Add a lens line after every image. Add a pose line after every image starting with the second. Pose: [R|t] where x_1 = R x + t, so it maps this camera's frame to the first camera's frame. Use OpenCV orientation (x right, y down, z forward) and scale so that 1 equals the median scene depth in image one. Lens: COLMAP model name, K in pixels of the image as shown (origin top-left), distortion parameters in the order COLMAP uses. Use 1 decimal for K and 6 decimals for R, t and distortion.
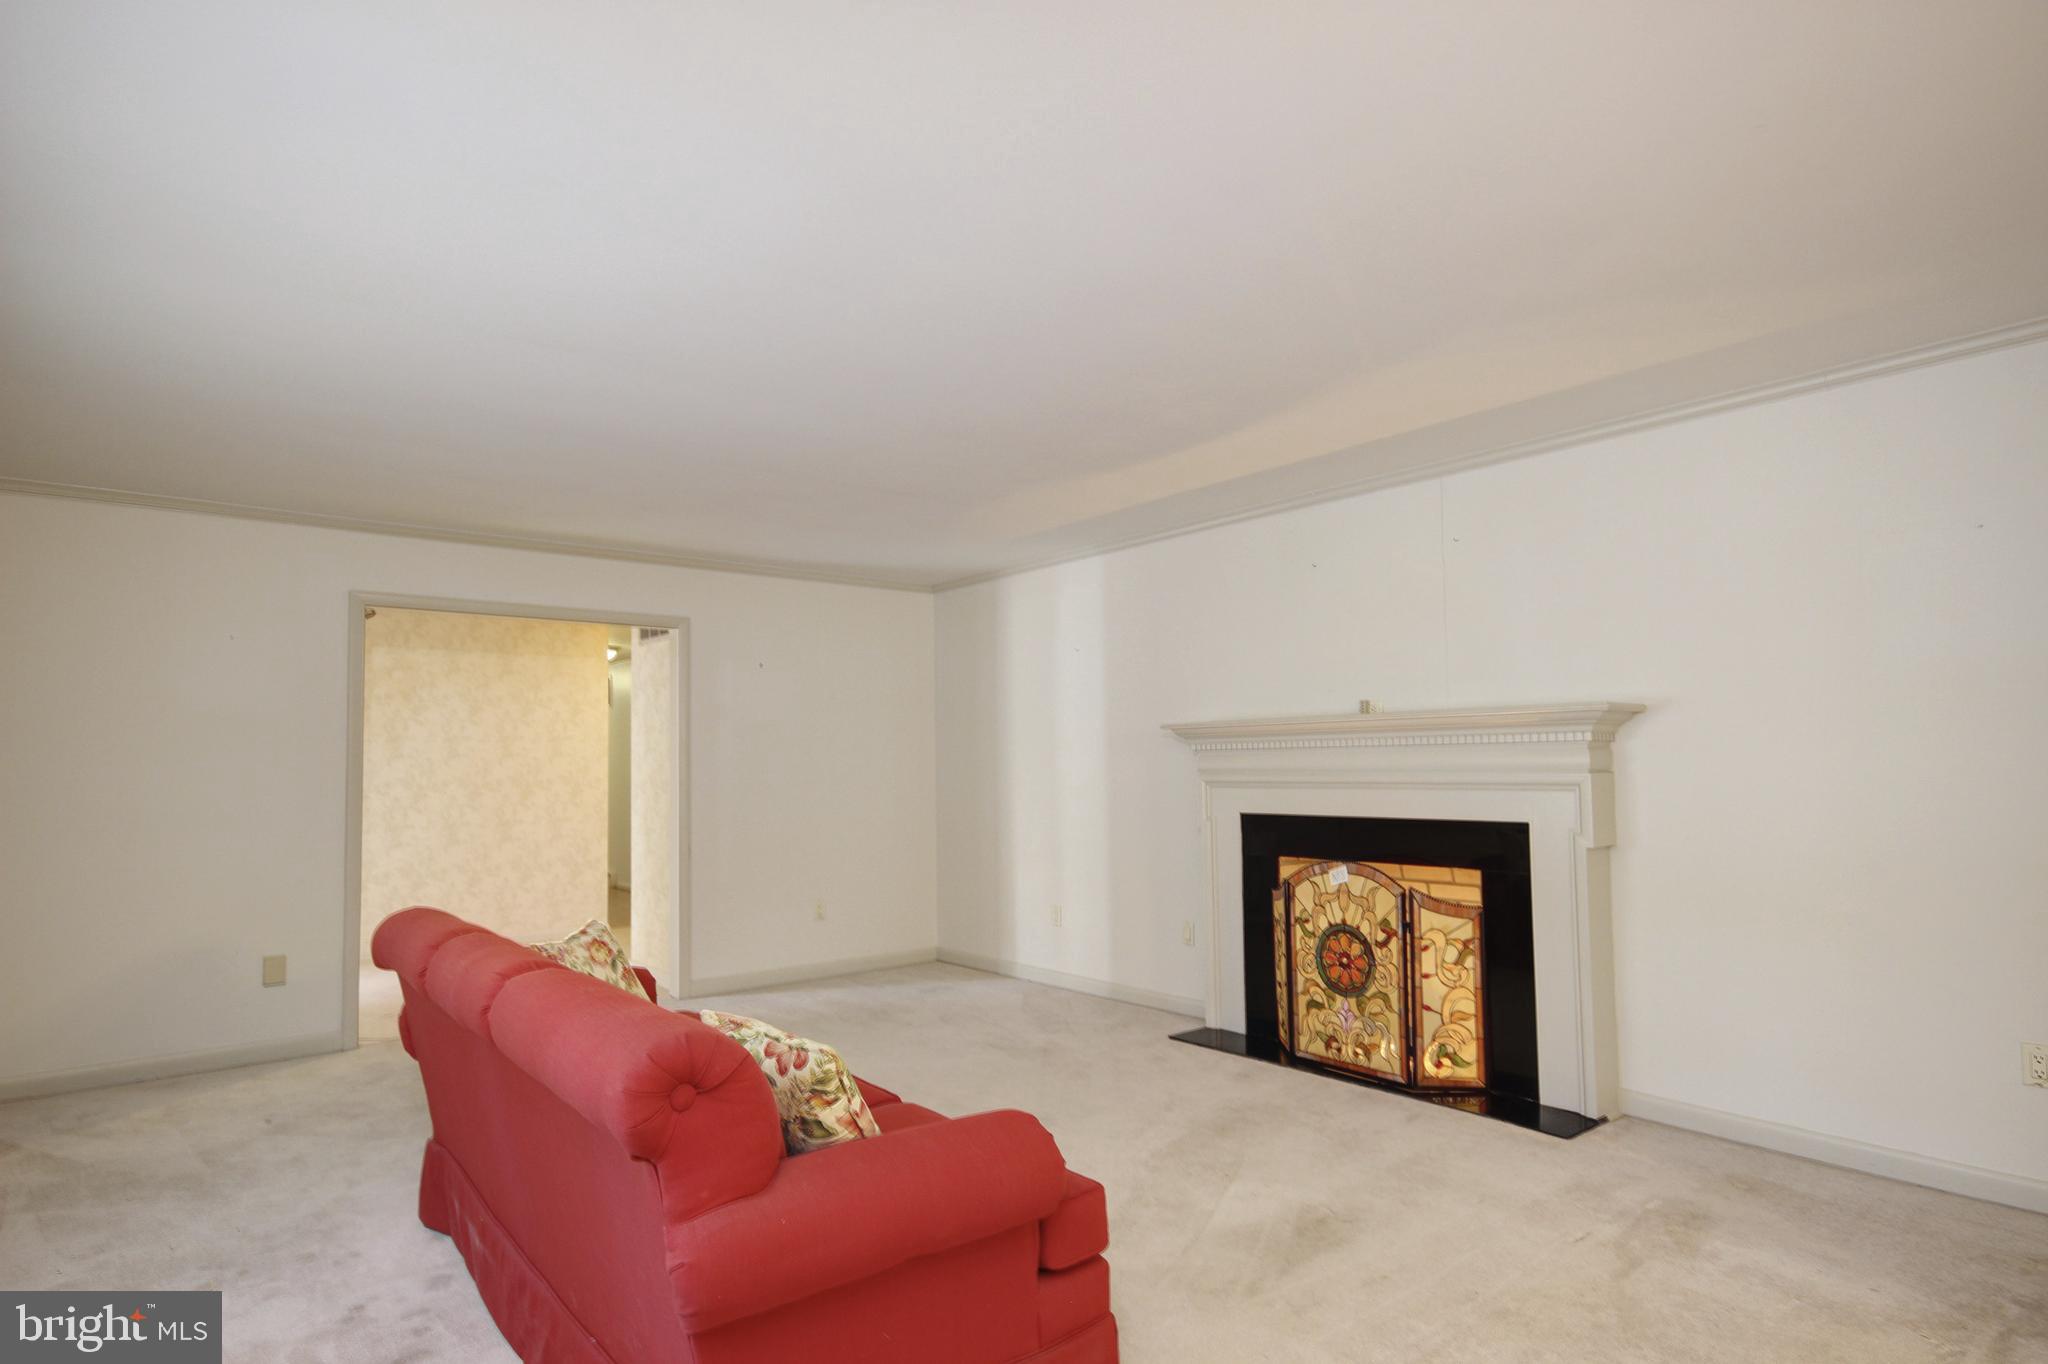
lens RADIAL K [[1073.8, 0, 1021.7], [0, 1073.8, 723.9], [0, 0, 1]] dist [0.001068, 0.000213]
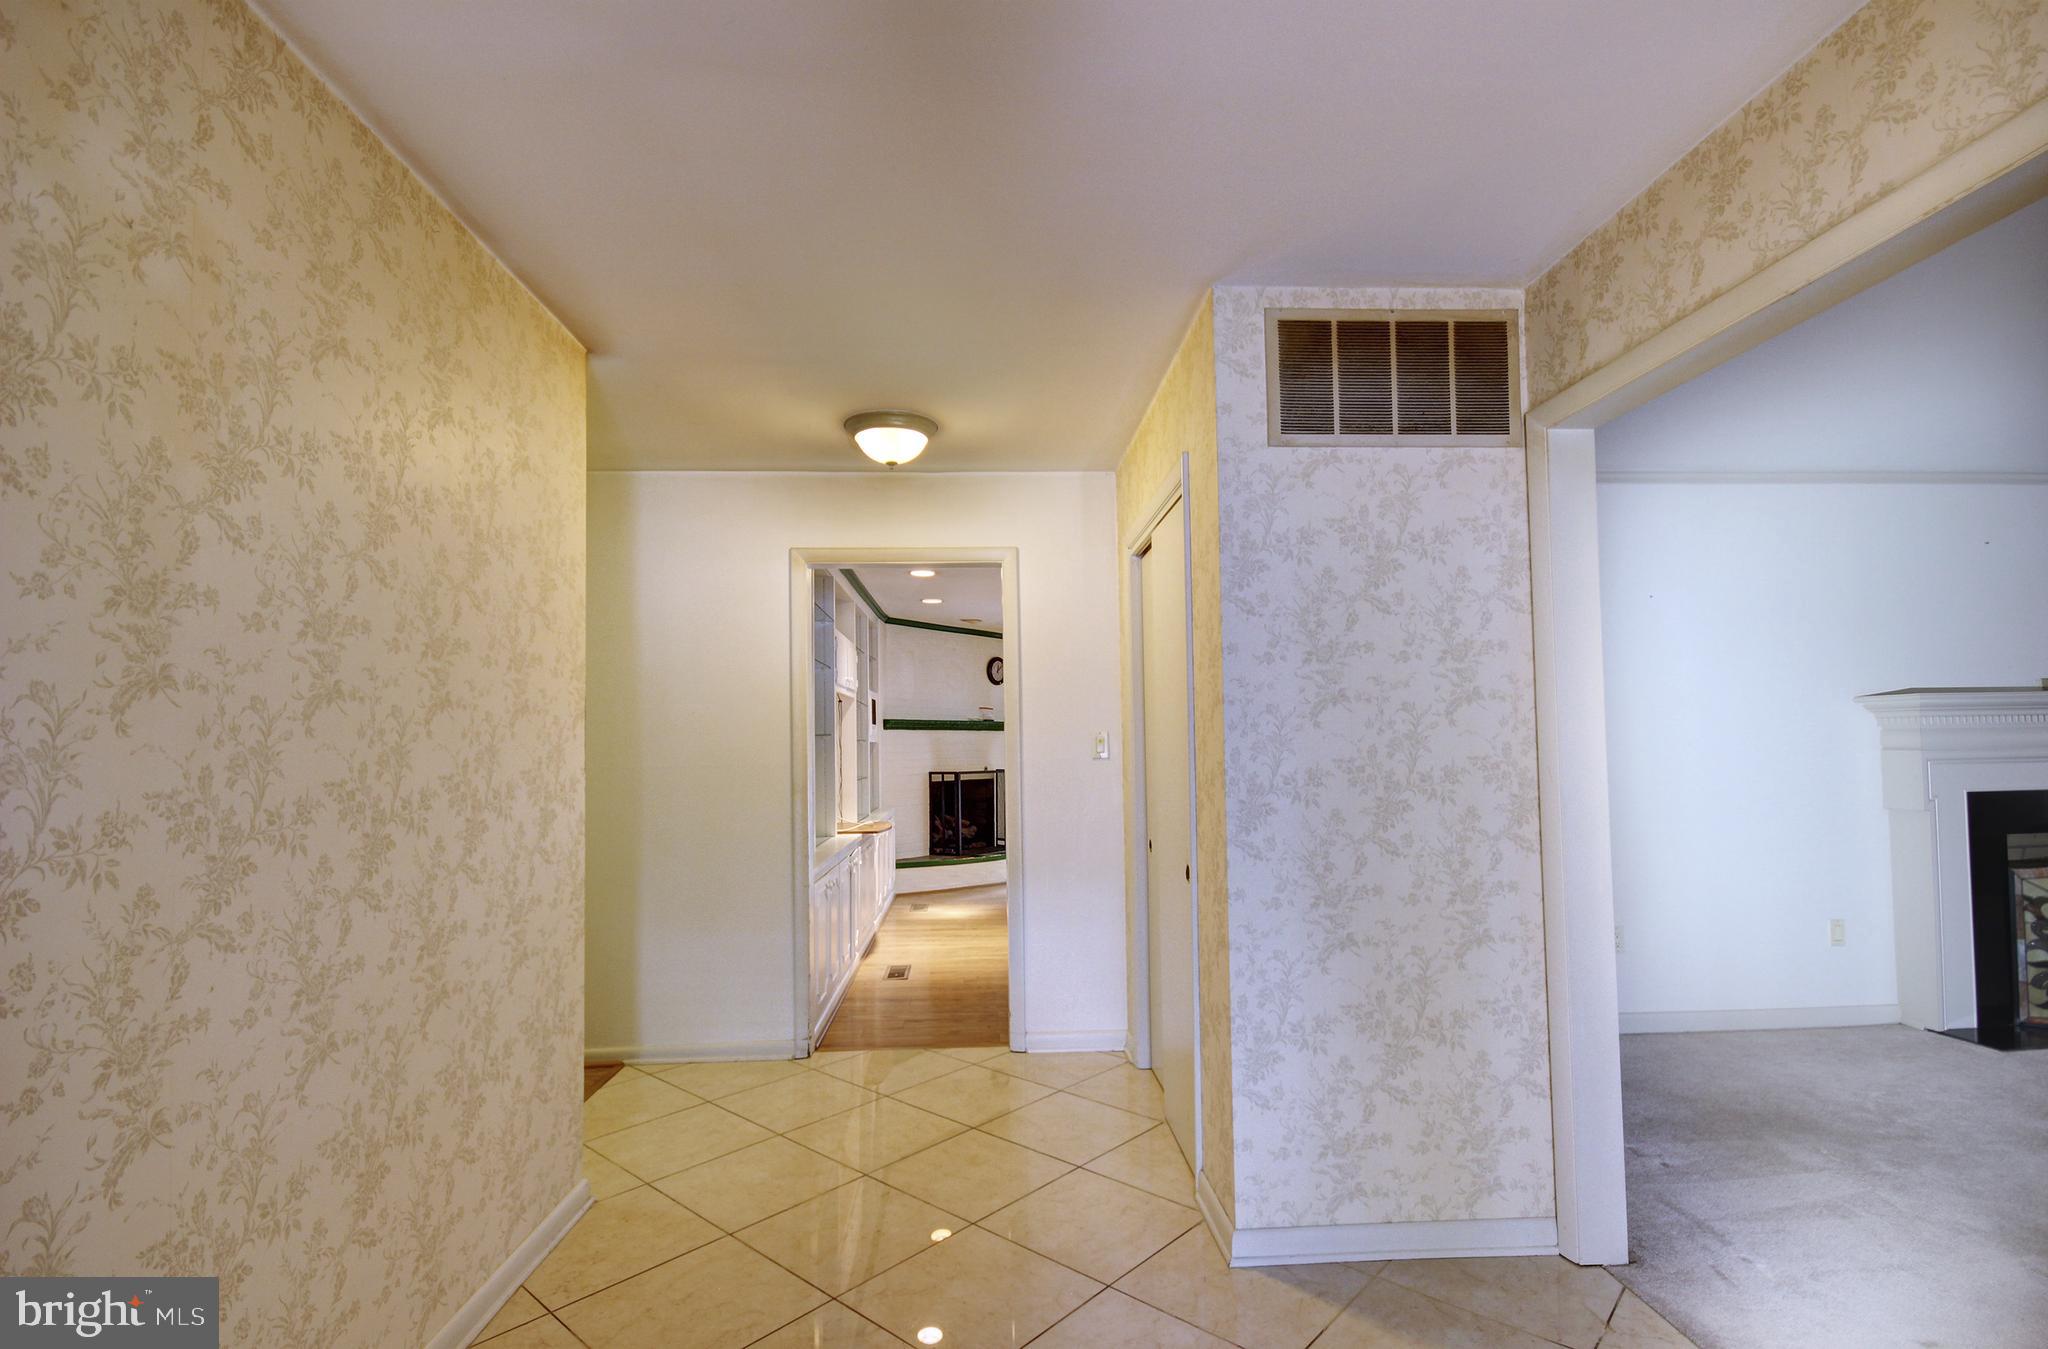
lens RADIAL K [[950.0, 0, 1017.3], [0, 950.0, 746.4], [0, 0, 1]] dist [0.000427, 0.000078]
pose [[0.605760, 0.005190, 0.795631, -0.730851], [-0.022972, 0.999676, 0.010969, 0.042513], [-0.795316, -0.024922, 0.605683, 0.896459]]
